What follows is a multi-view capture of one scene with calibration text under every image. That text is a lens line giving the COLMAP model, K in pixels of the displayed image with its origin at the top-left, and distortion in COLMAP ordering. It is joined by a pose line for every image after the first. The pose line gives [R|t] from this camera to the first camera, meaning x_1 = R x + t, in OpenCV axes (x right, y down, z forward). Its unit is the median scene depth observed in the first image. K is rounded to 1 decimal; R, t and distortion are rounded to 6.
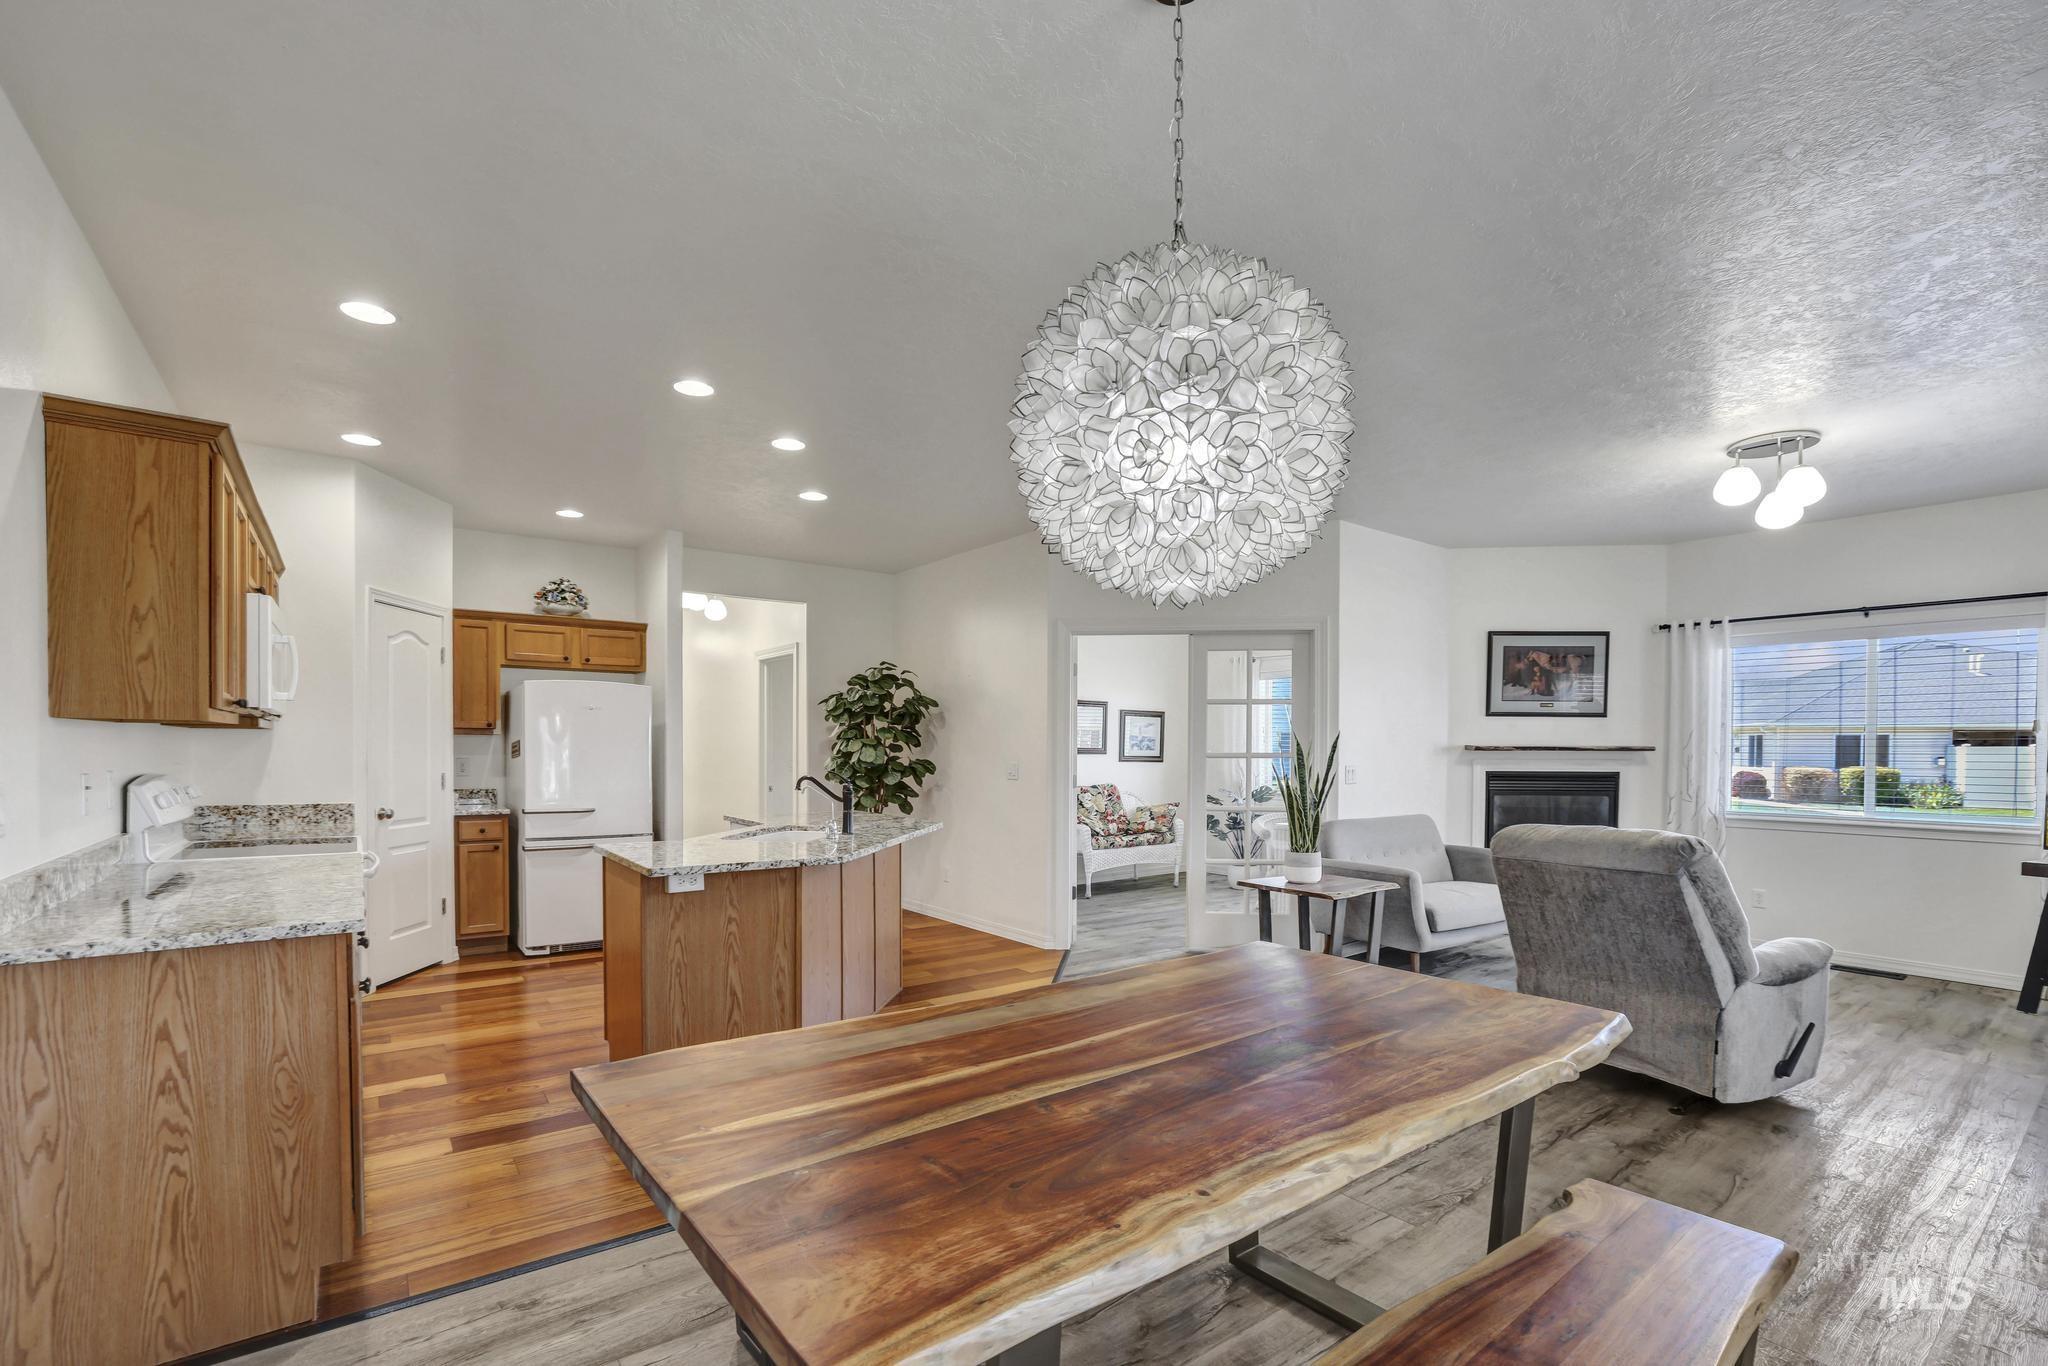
lens RADIAL K [[889.8, 0, 1011.1], [0, 889.8, 770.6], [0, 0, 1]] dist [-0.045936, 0.014762]
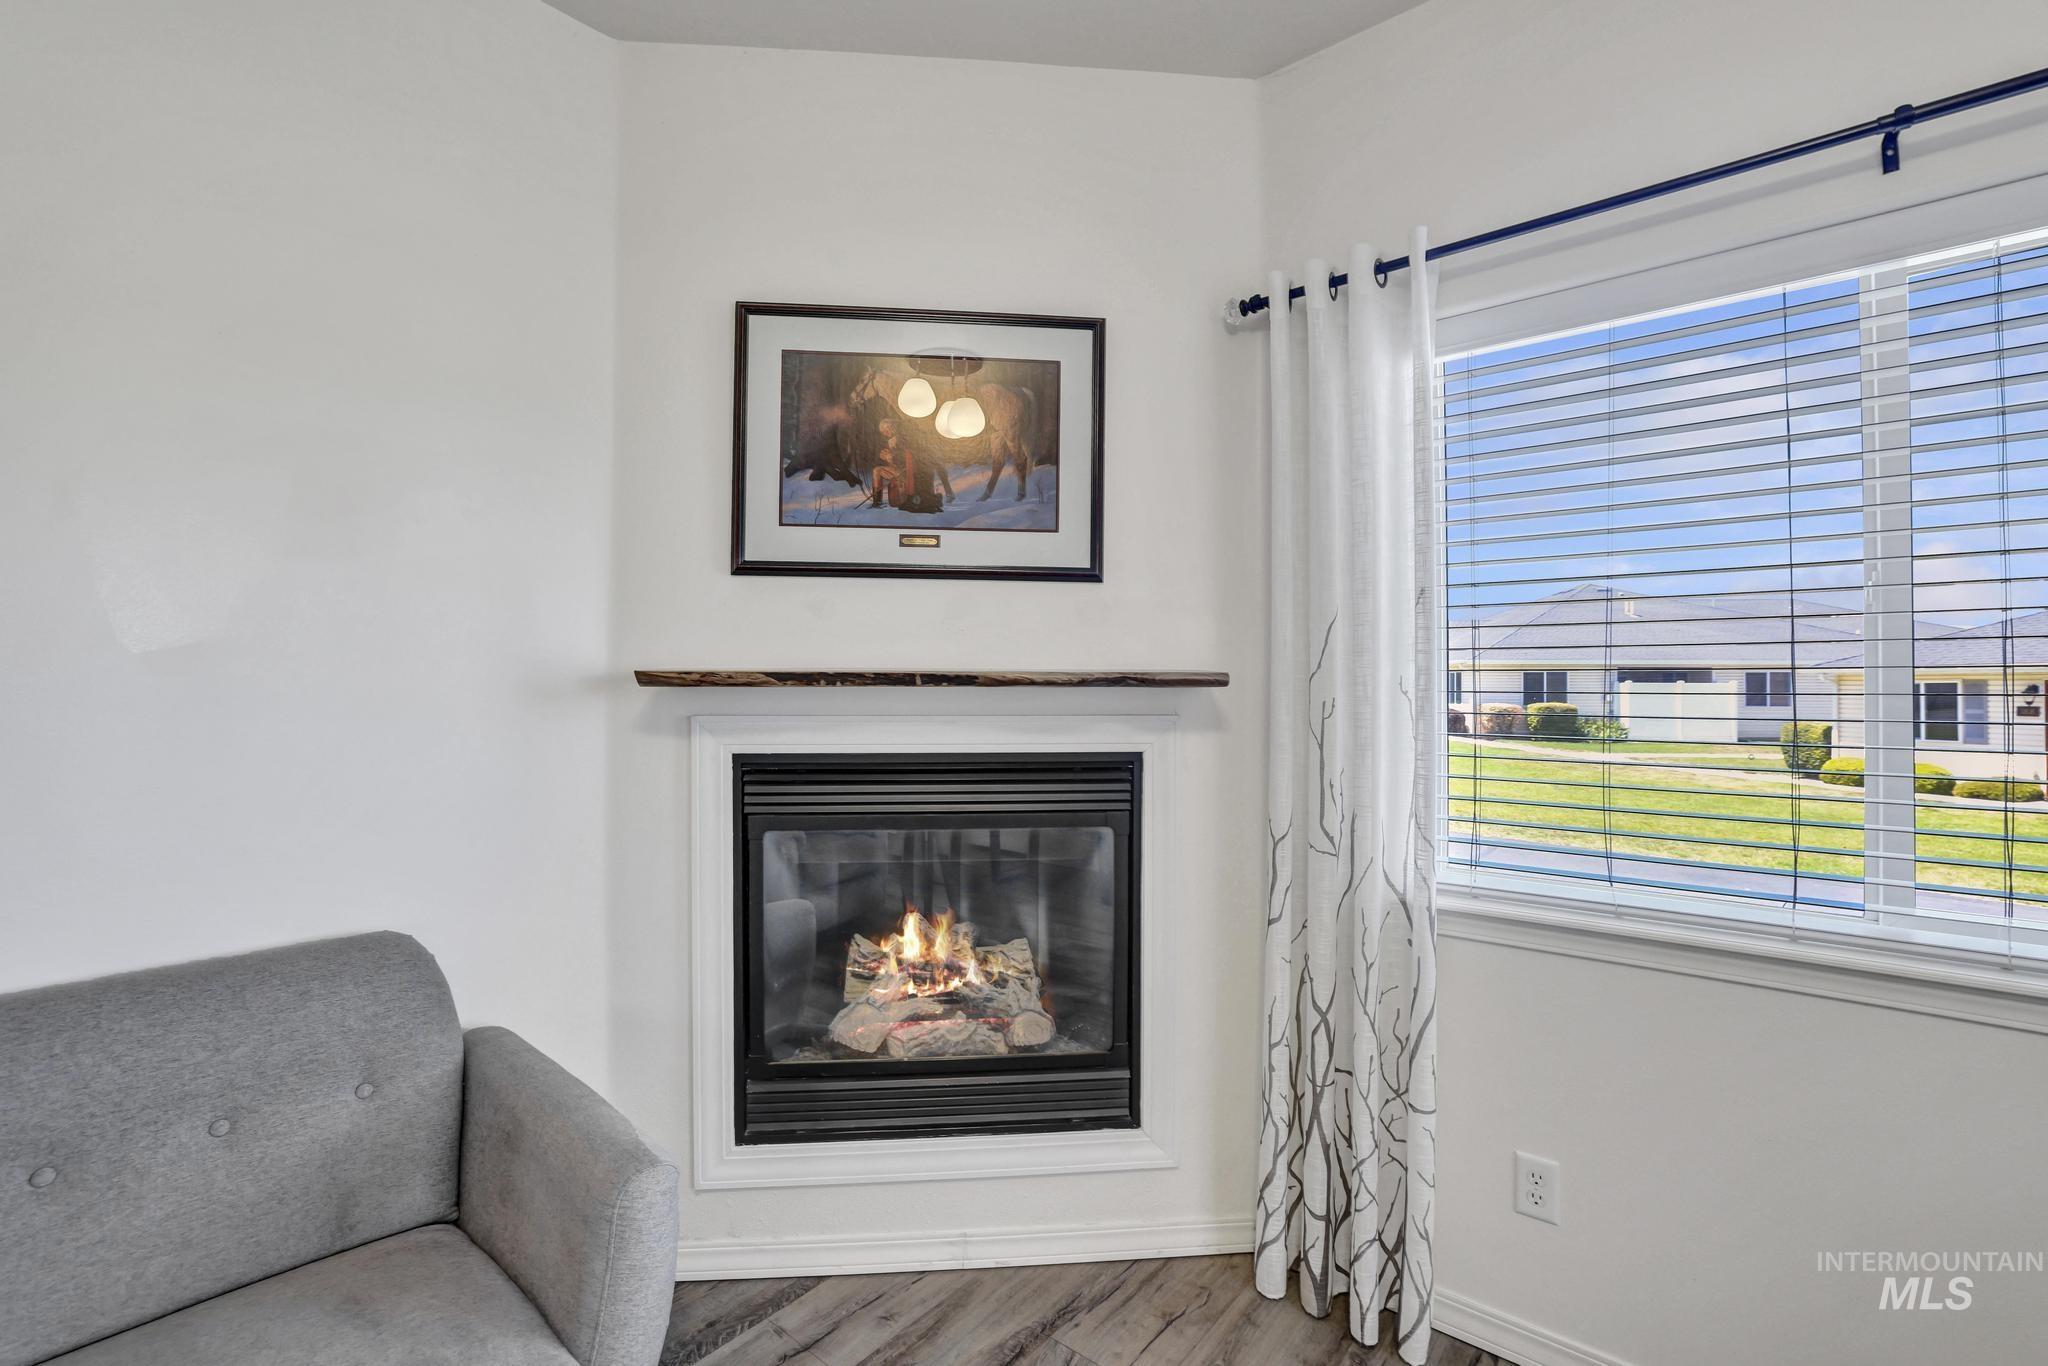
lens RADIAL K [[889.8, 0, 995.2], [0, 889.8, 681.1], [0, 0, 1]] dist [-0.045936, 0.014762]
pose [[0.973477, -0.000513, 0.228785, 0.590394], [0.007676, 0.999508, -0.030420, -0.015669], [-0.228657, 0.031370, 0.973002, 0.717332]]
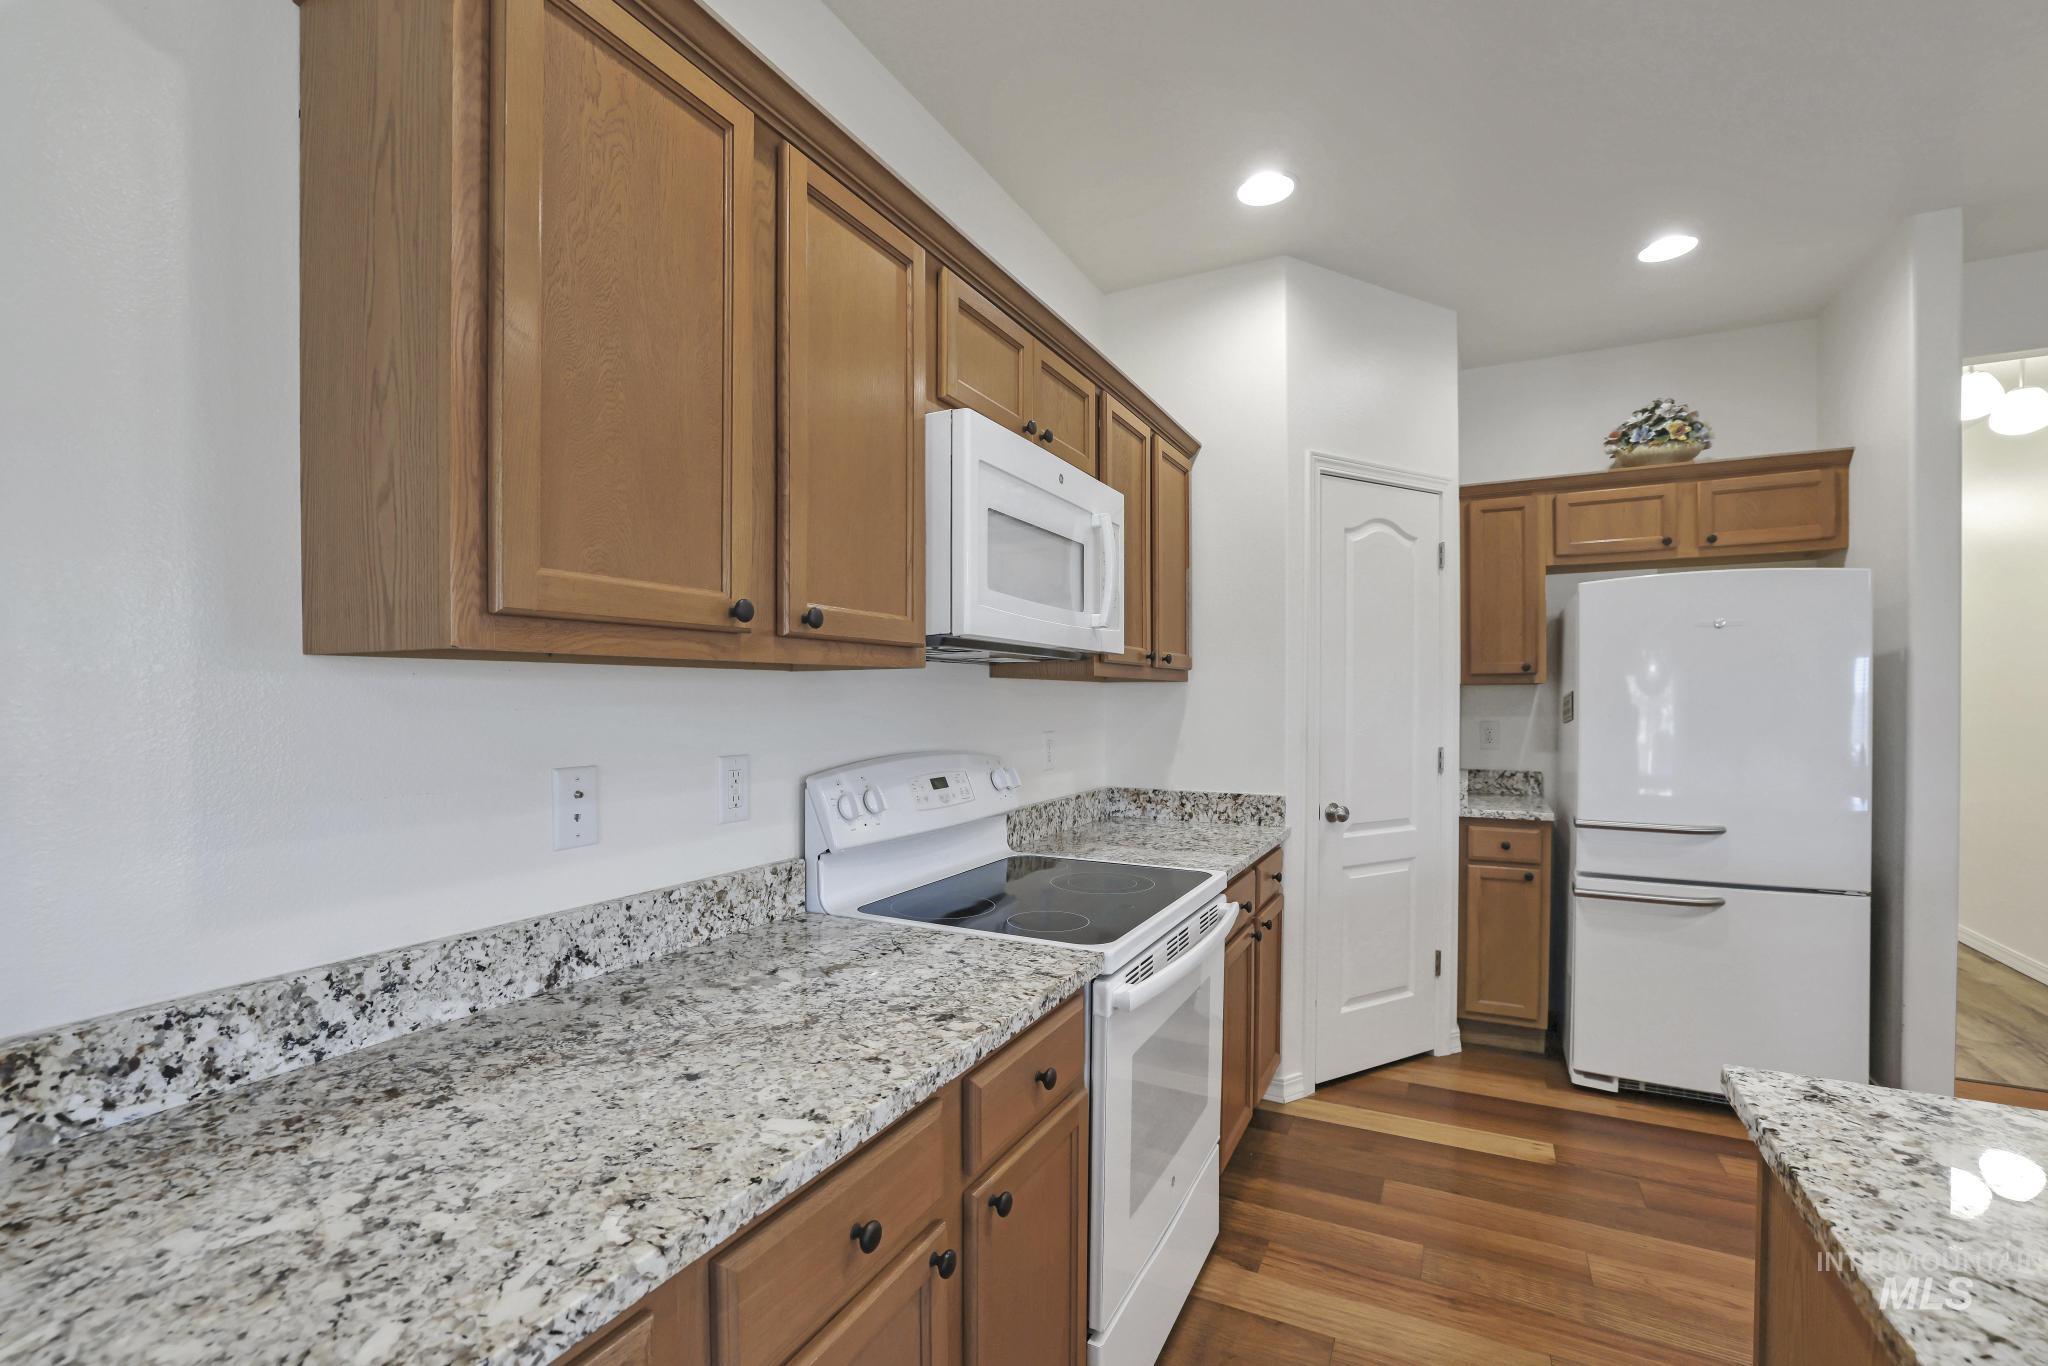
lens RADIAL K [[889.8, 0, 1013.6], [0, 889.8, 716.5], [0, 0, 1]] dist [-0.045936, 0.014762]
pose [[0.430987, 0.006736, -0.902333, -0.192146], [-0.015317, 0.999883, 0.000149, -0.012352], [0.902228, 0.013757, 0.431040, 0.400804]]
